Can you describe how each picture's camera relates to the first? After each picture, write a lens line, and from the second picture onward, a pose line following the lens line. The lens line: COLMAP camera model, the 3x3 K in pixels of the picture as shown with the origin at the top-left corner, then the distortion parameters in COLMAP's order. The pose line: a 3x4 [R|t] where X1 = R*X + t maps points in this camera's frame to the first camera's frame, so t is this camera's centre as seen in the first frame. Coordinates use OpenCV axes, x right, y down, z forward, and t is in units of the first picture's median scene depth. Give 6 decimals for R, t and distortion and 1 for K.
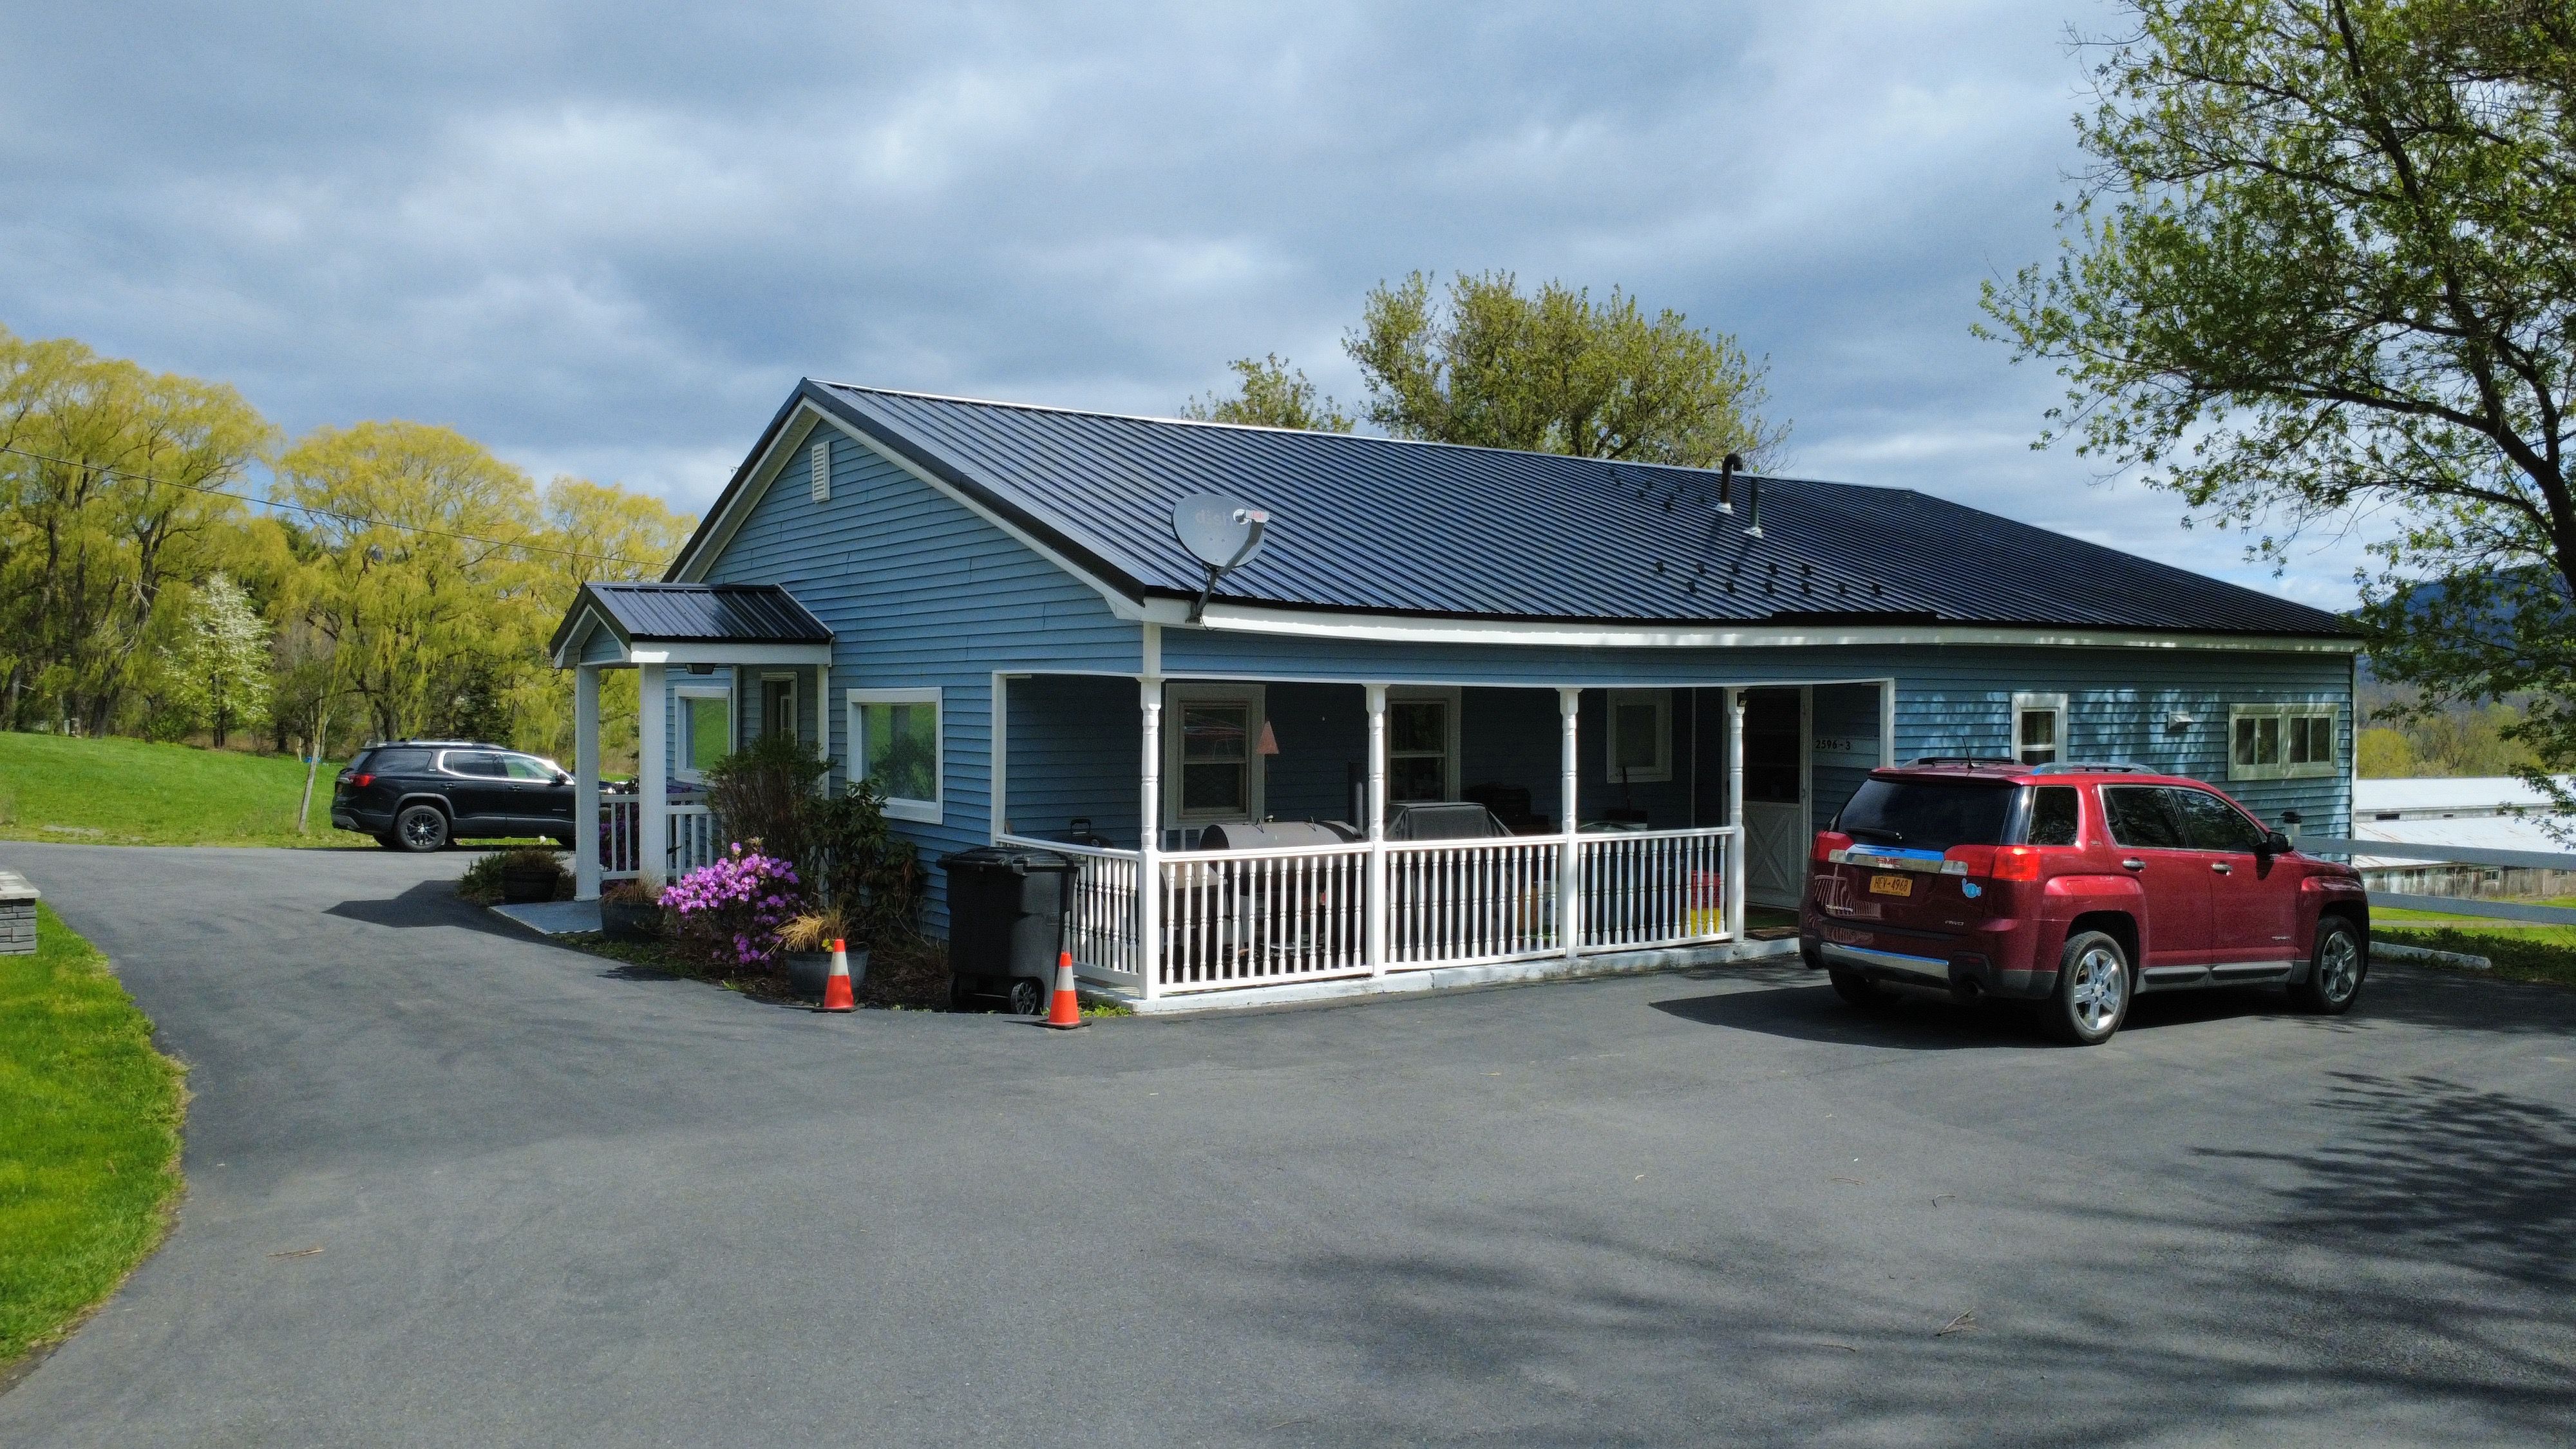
lens RADIAL K [[1884.0, 0, 1286.7], [0, 1884.0, 726.7], [0, 0, 1]] dist [0.001278, -0.003868]
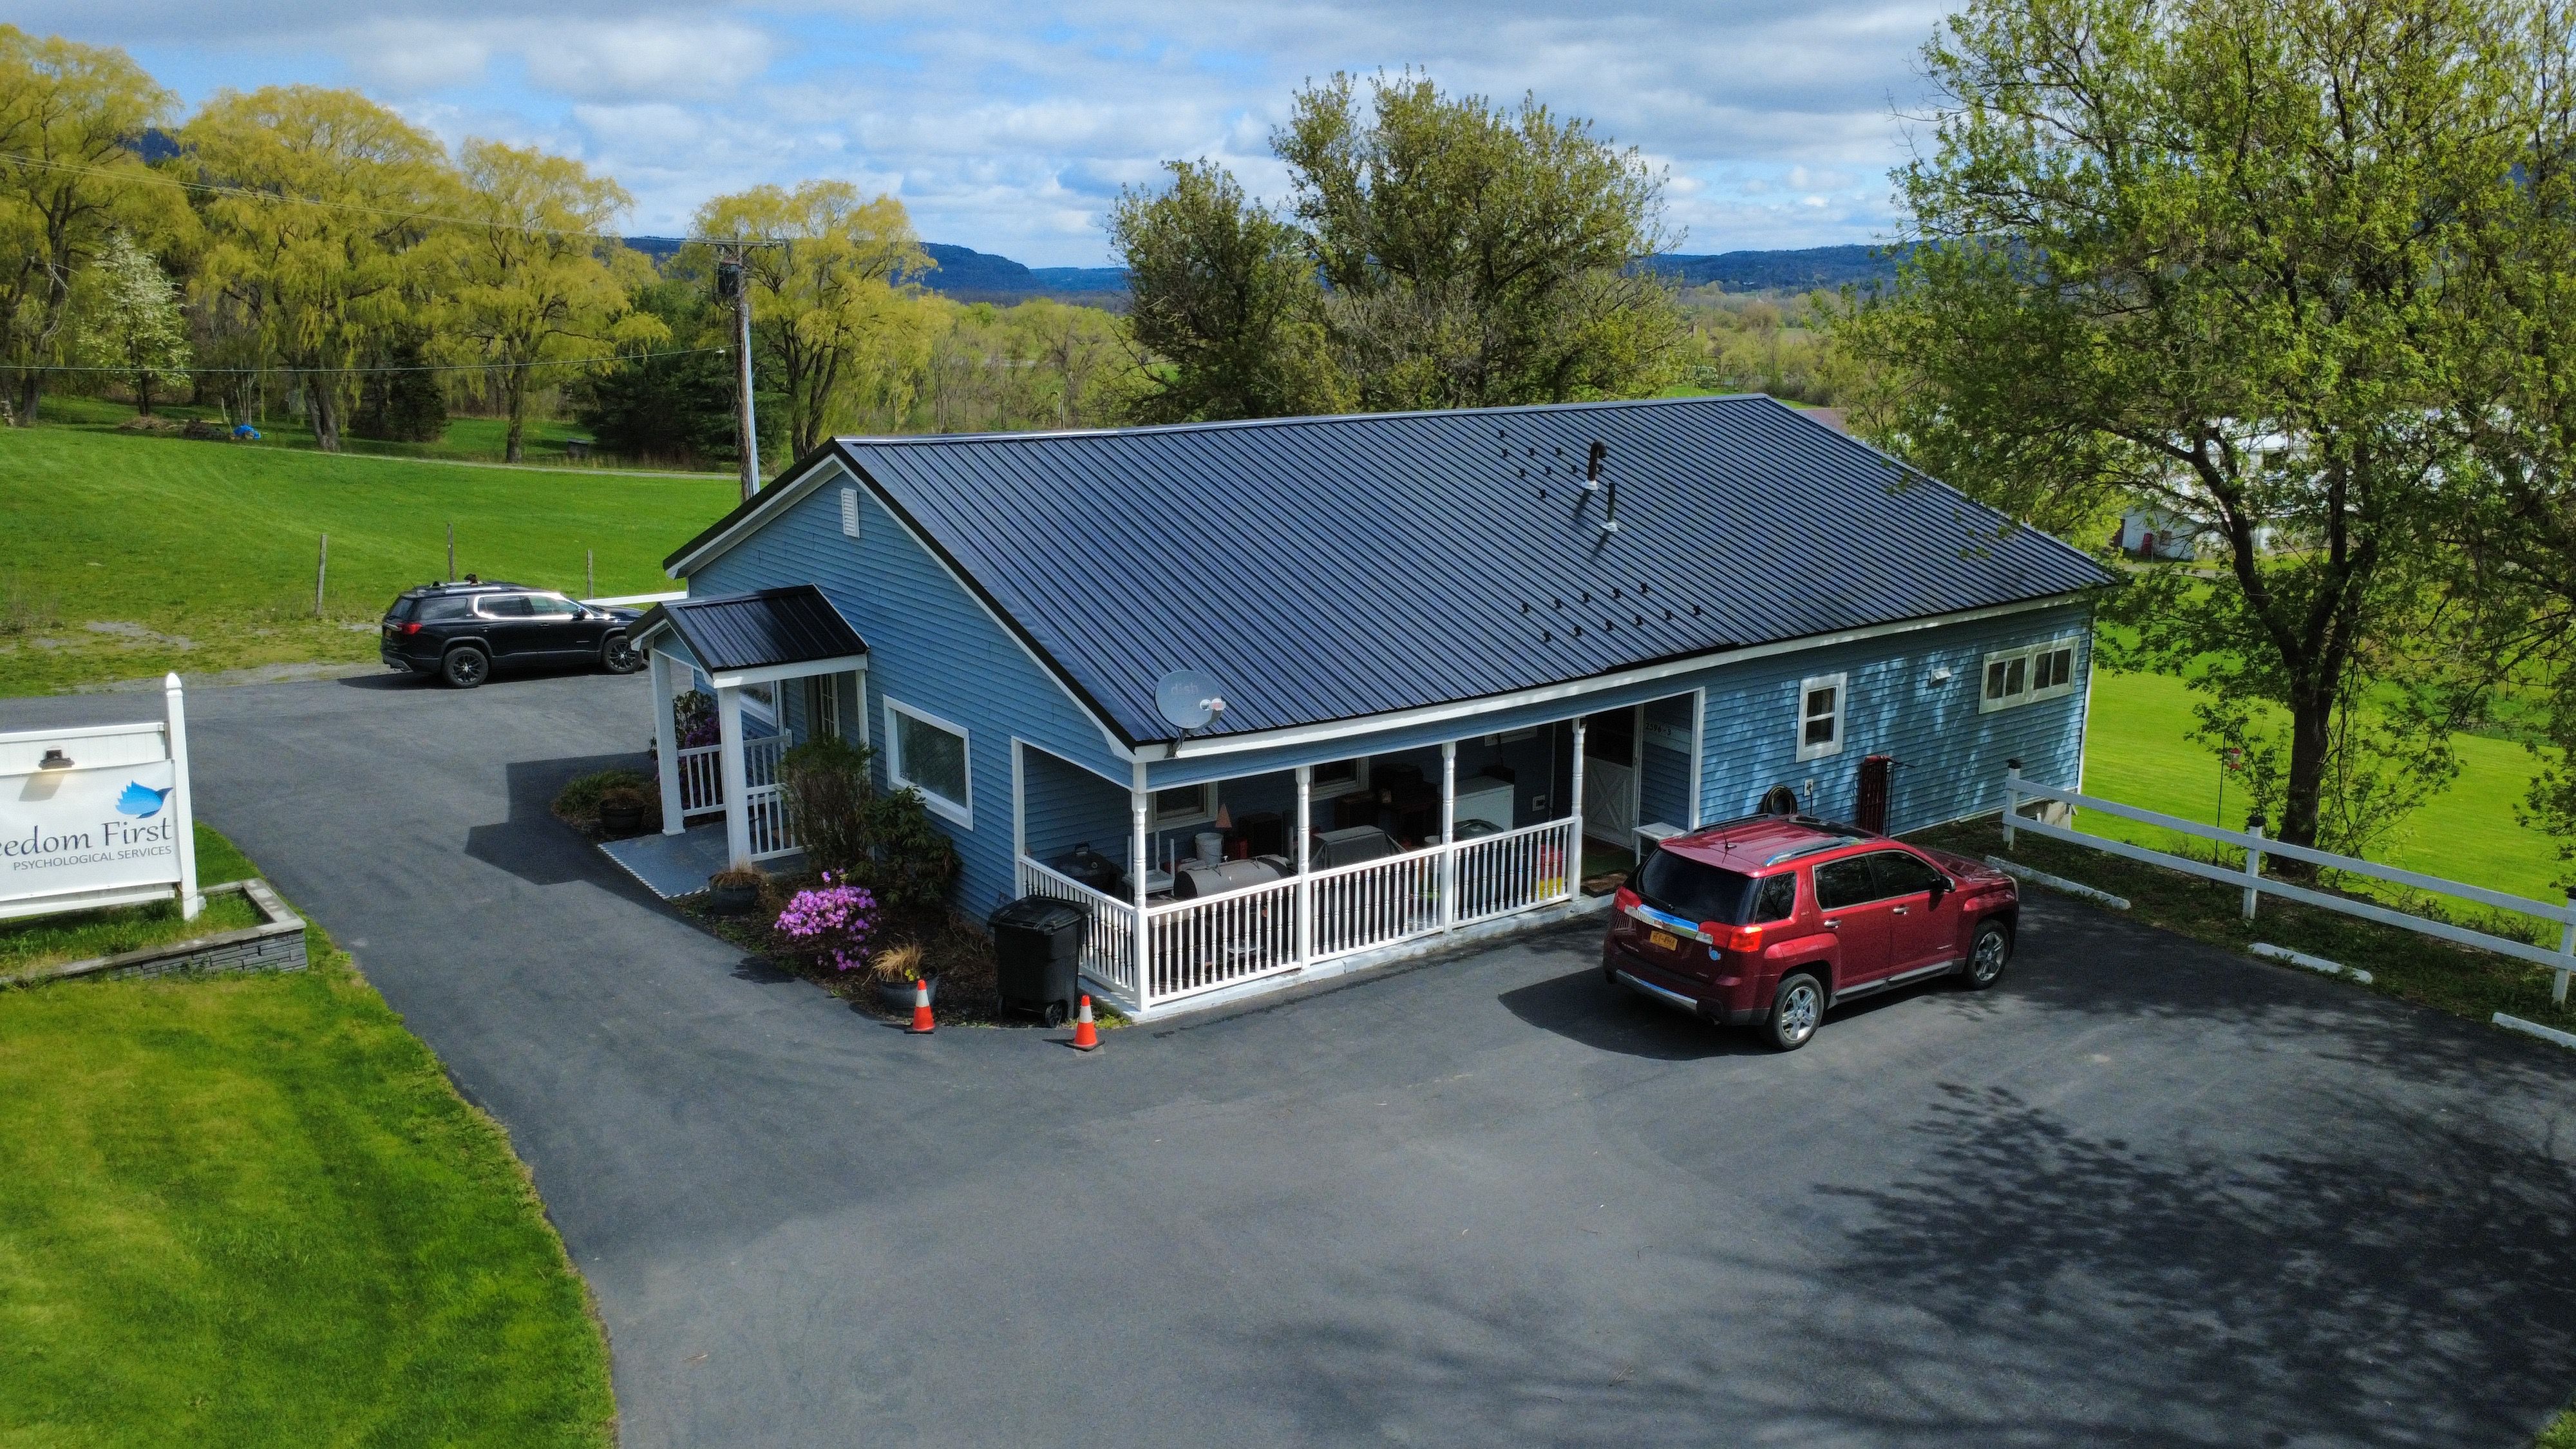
lens RADIAL K [[1884.0, 0, 1285.2], [0, 1884.0, 727.6], [0, 0, 1]] dist [0.001278, -0.003868]
pose [[0.999265, -0.013434, 0.035913, -0.013303], [0.005507, 0.977188, 0.212306, -0.329653], [-0.037946, -0.211952, 0.976543, -0.305167]]
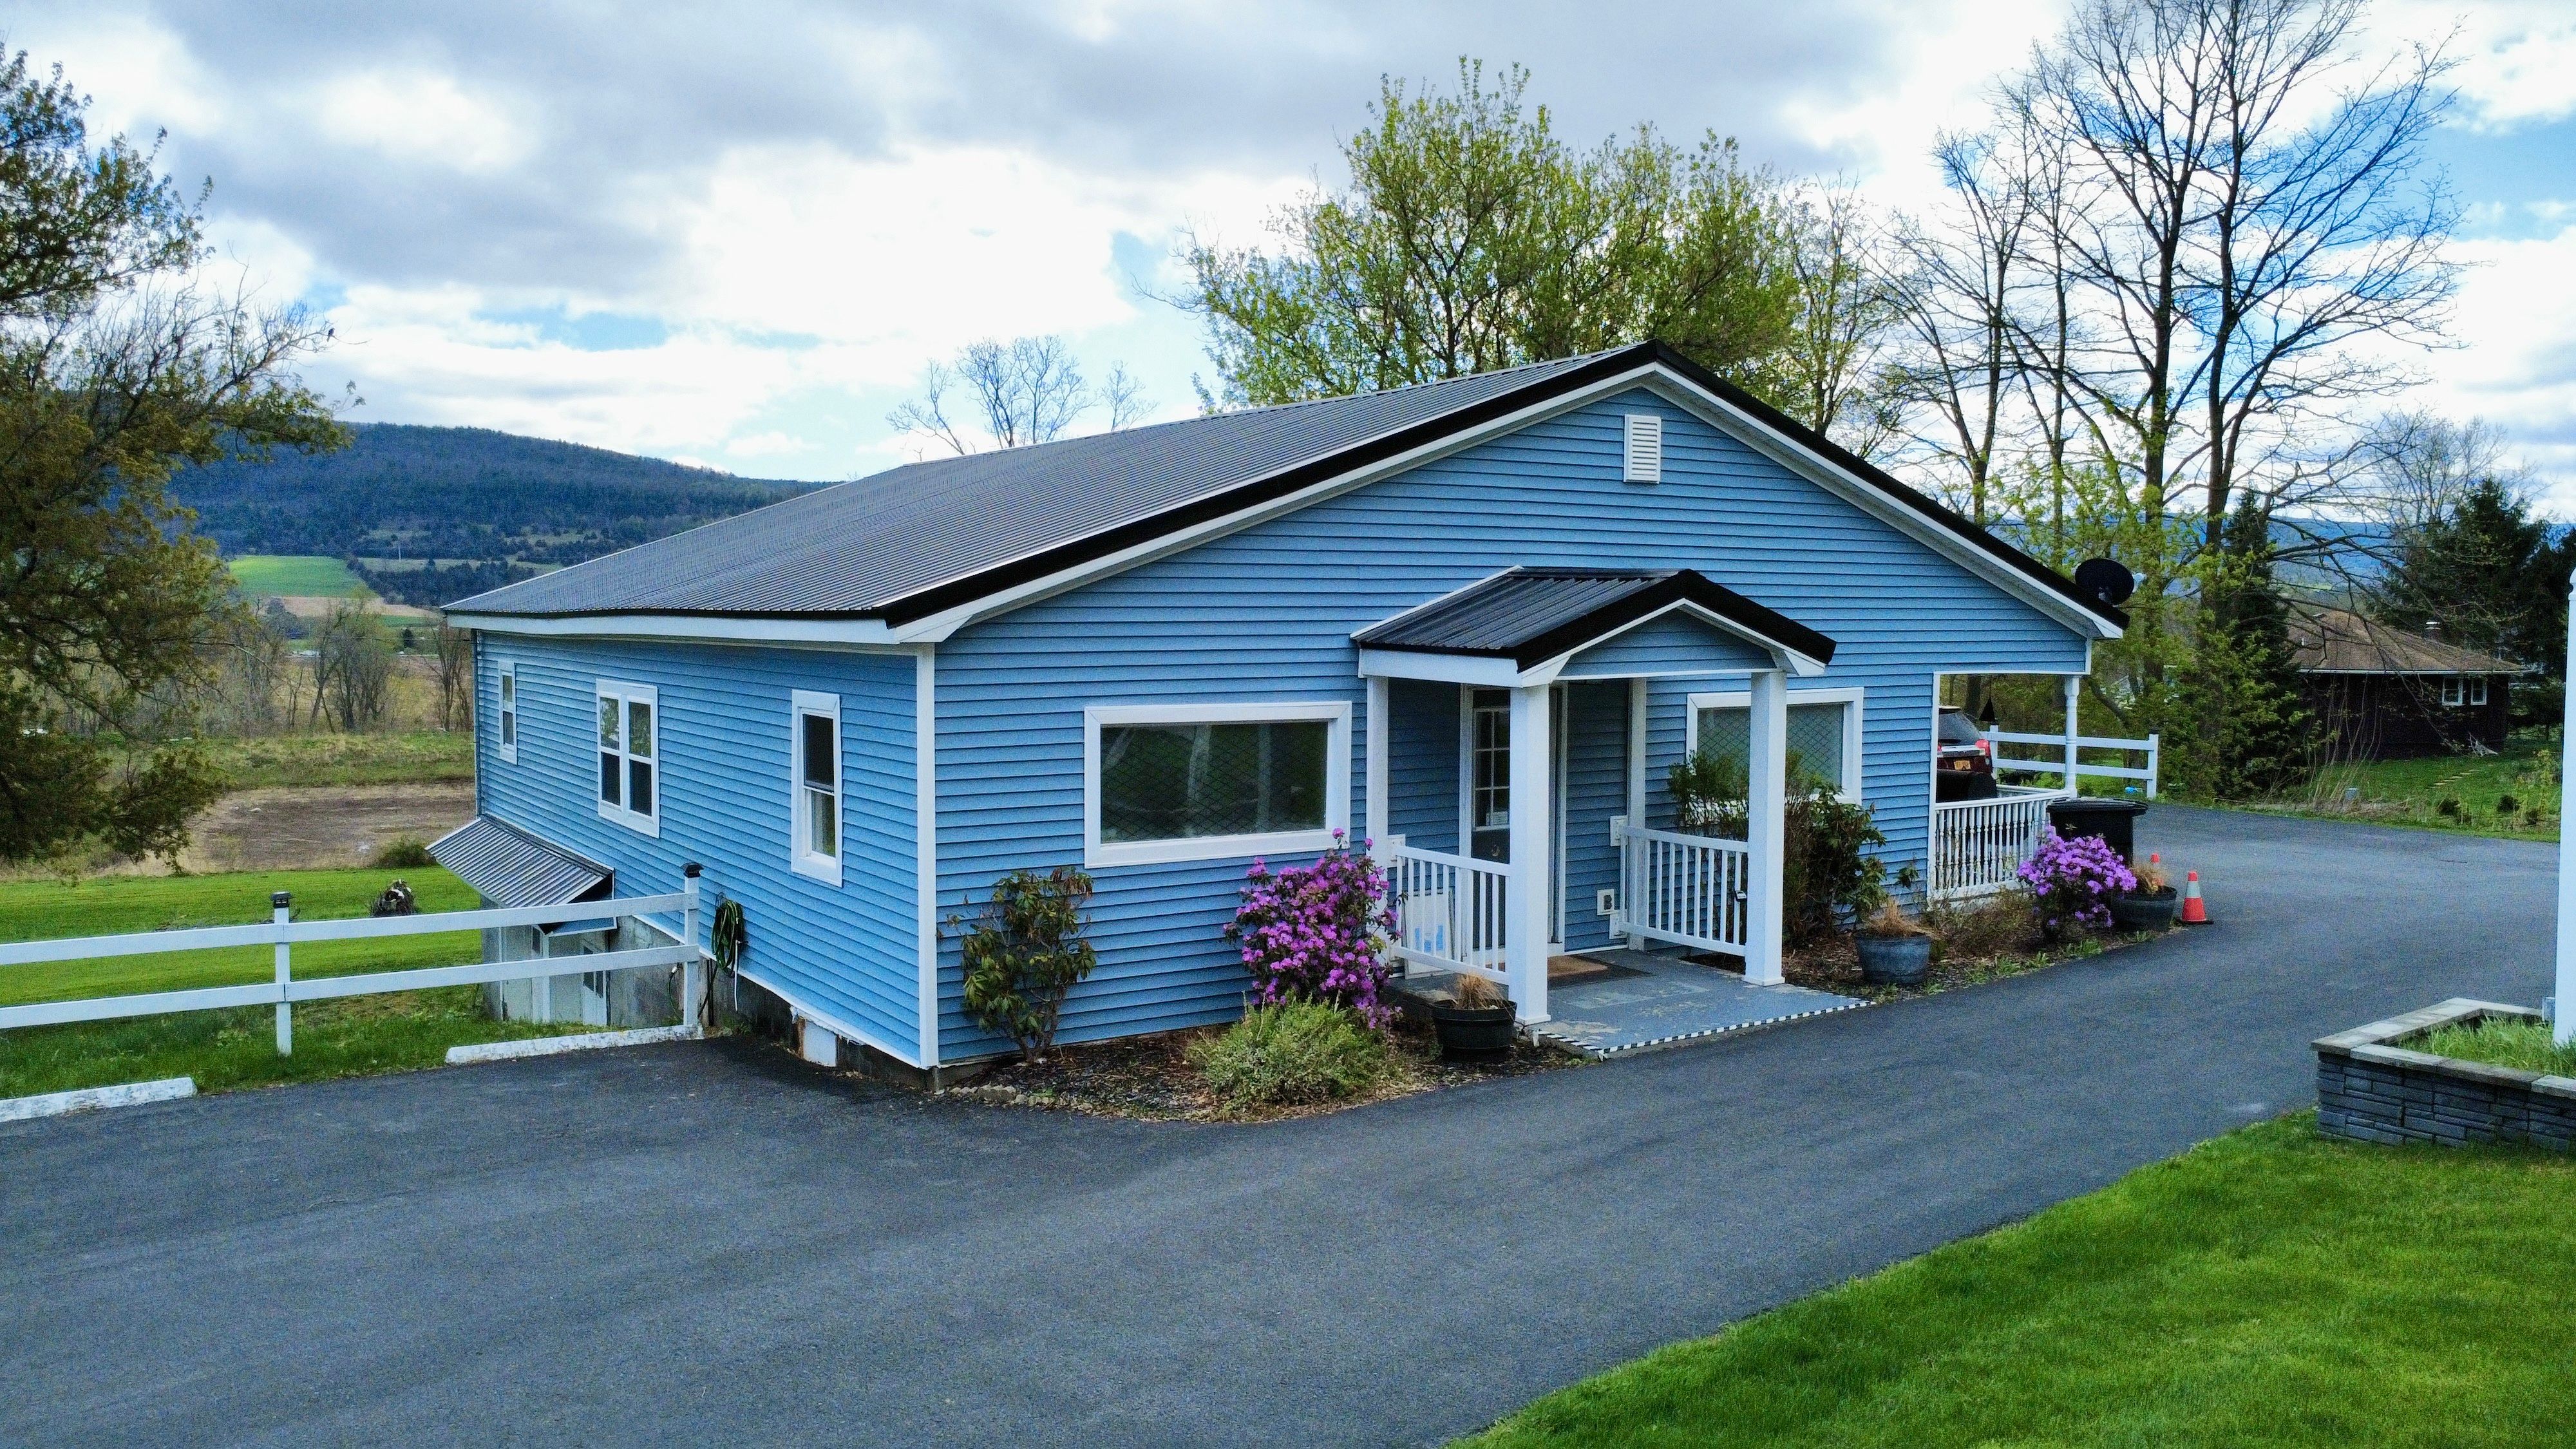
lens RADIAL K [[1884.0, 0, 1289.3], [0, 1884.0, 729.5], [0, 0, 1]] dist [0.001278, -0.003868]
pose [[-0.017538, -0.070623, 0.997349, -1.444794], [0.012724, 0.997406, 0.070851, -0.088234], [-0.999765, 0.013933, -0.016594, 1.509920]]
